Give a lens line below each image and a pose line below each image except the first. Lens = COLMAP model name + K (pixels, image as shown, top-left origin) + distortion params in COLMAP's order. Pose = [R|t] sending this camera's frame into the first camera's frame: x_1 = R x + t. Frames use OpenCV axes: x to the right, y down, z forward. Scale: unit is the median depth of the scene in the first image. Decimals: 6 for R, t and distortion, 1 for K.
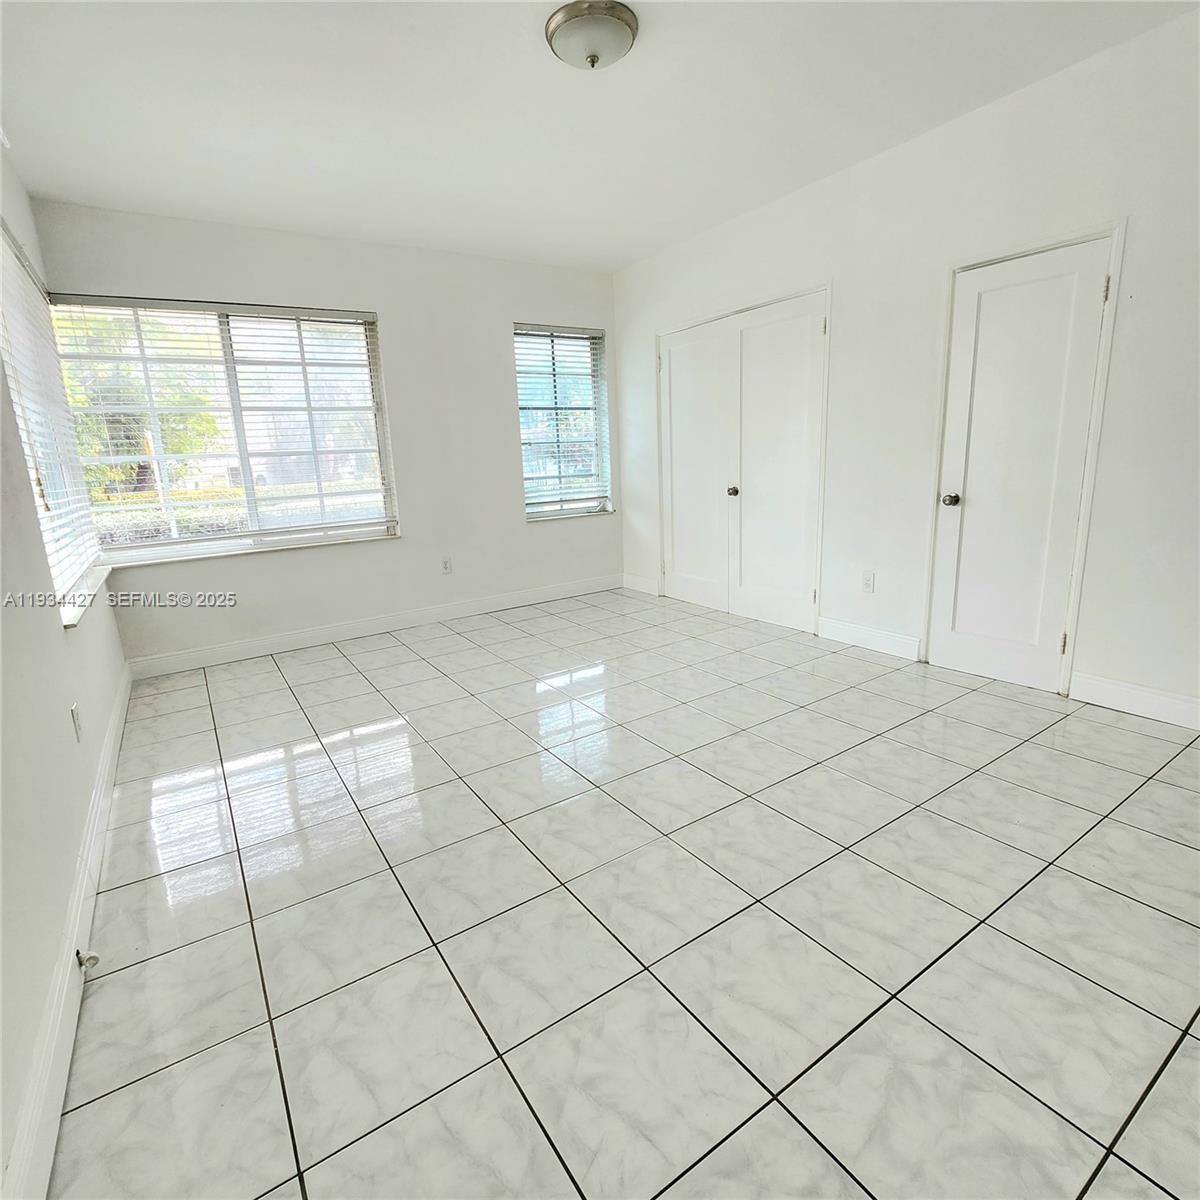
lens RADIAL K [[625.6, 0, 575.0], [0, 625.6, 595.6], [0, 0, 1]] dist [-0.003407, 0.001986]
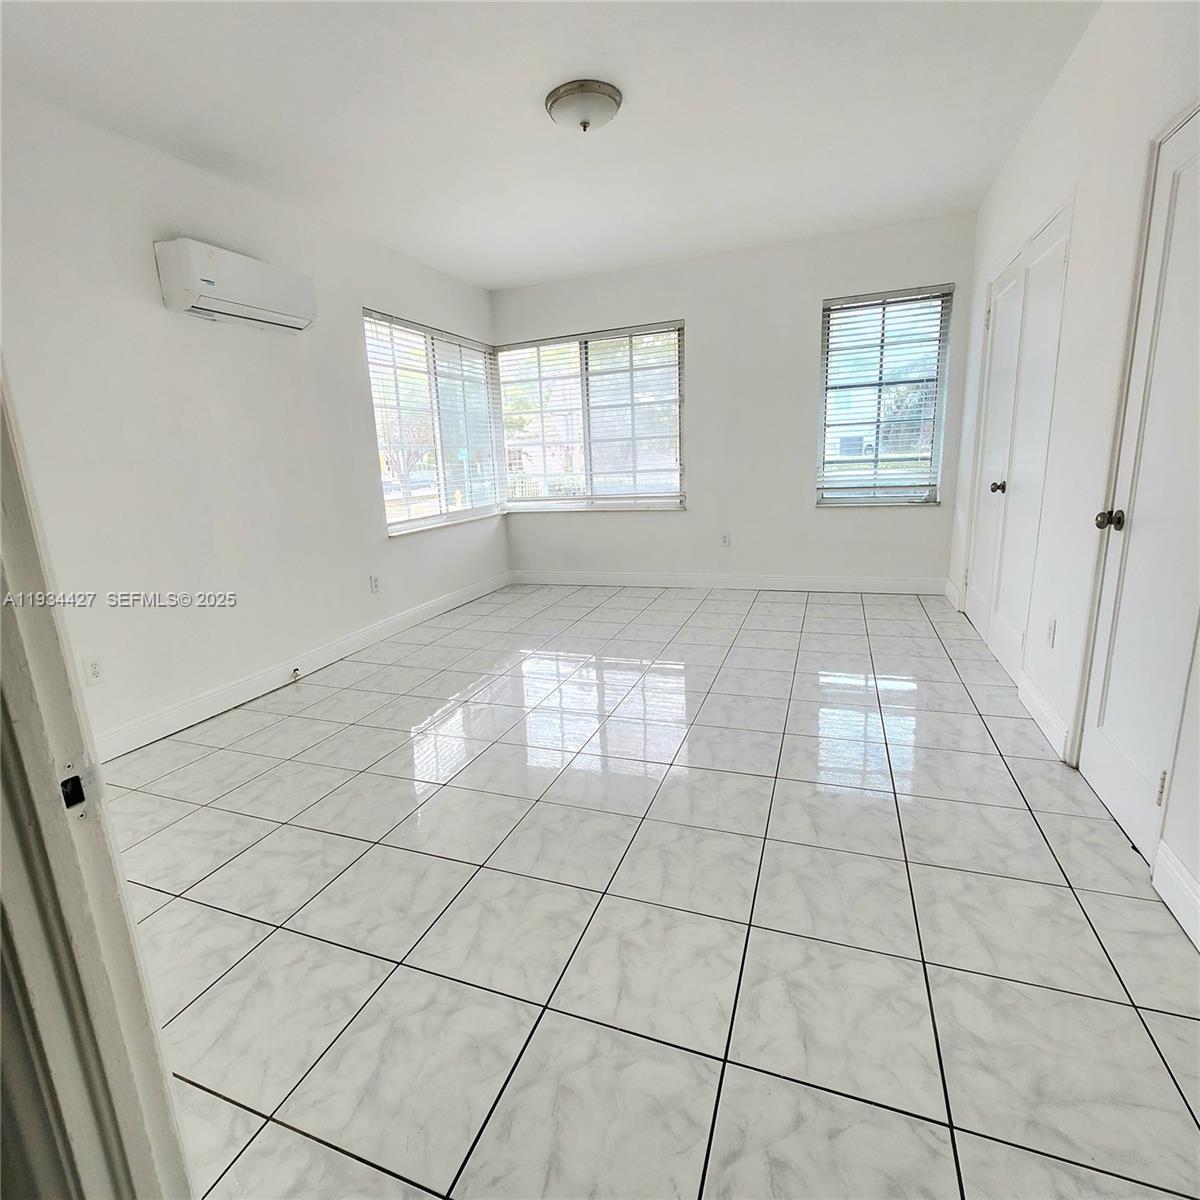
lens RADIAL K [[625.6, 0, 593.9], [0, 625.6, 599.2], [0, 0, 1]] dist [-0.003407, 0.001986]
pose [[0.587731, 0.196842, -0.784745, 0.856441], [-0.154564, 0.979405, 0.129910, -0.082053], [0.794155, 0.044941, 0.606051, 0.233027]]
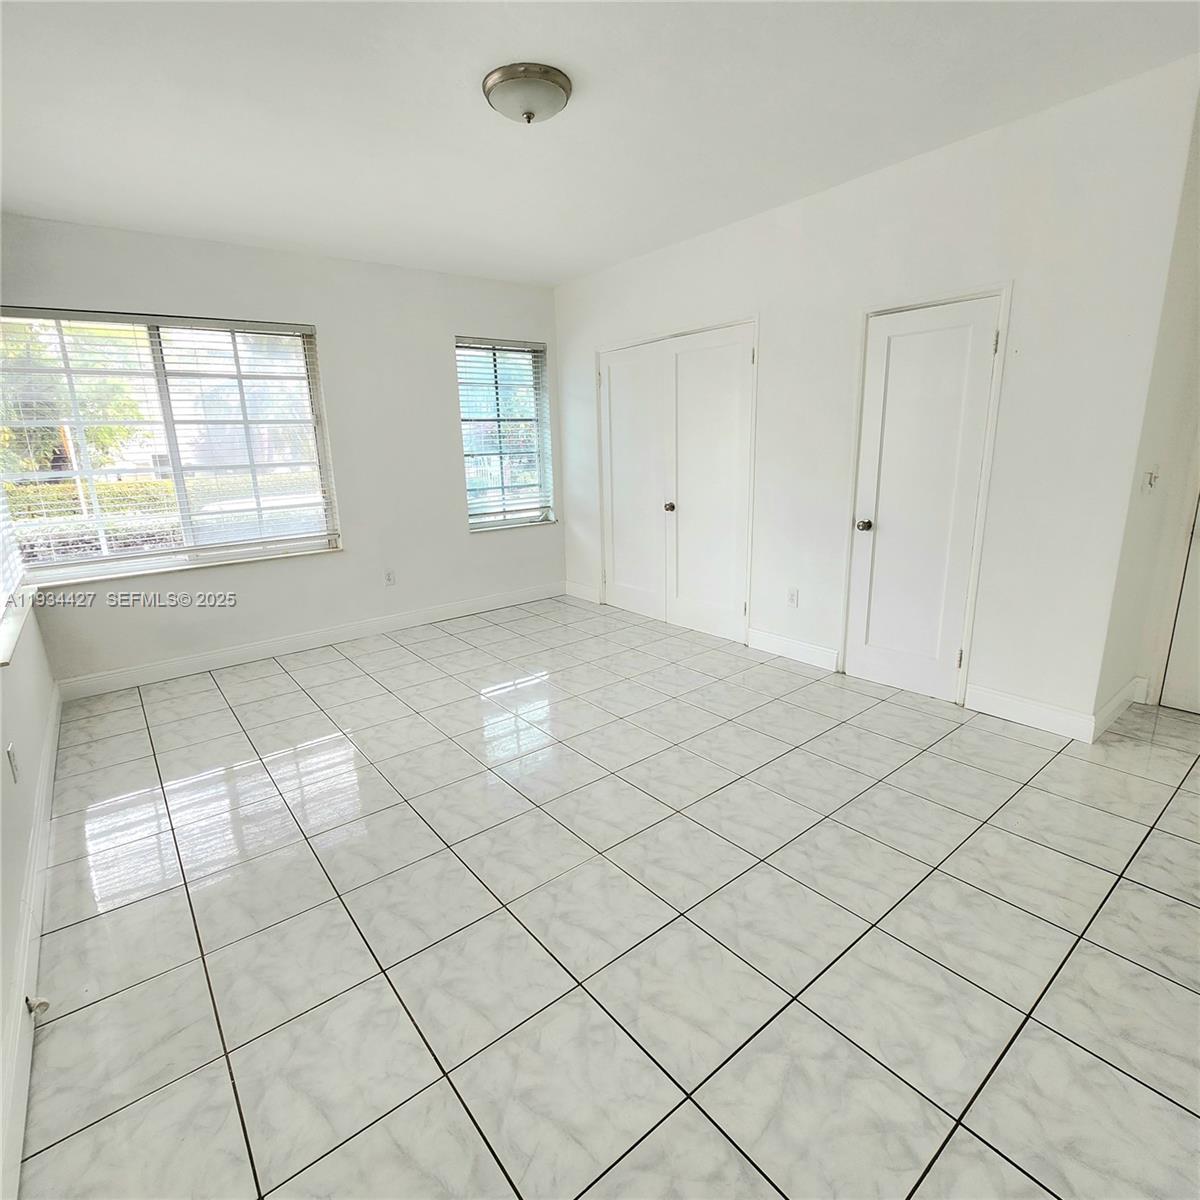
lens RADIAL K [[625.6, 0, 572.6], [0, 625.6, 598.4], [0, 0, 1]] dist [-0.003407, 0.001986]
pose [[0.996579, -0.006260, 0.082404, 0.007312], [0.004698, 0.999806, 0.019132, -0.051043], [-0.082508, -0.018679, 0.996415, -0.041204]]
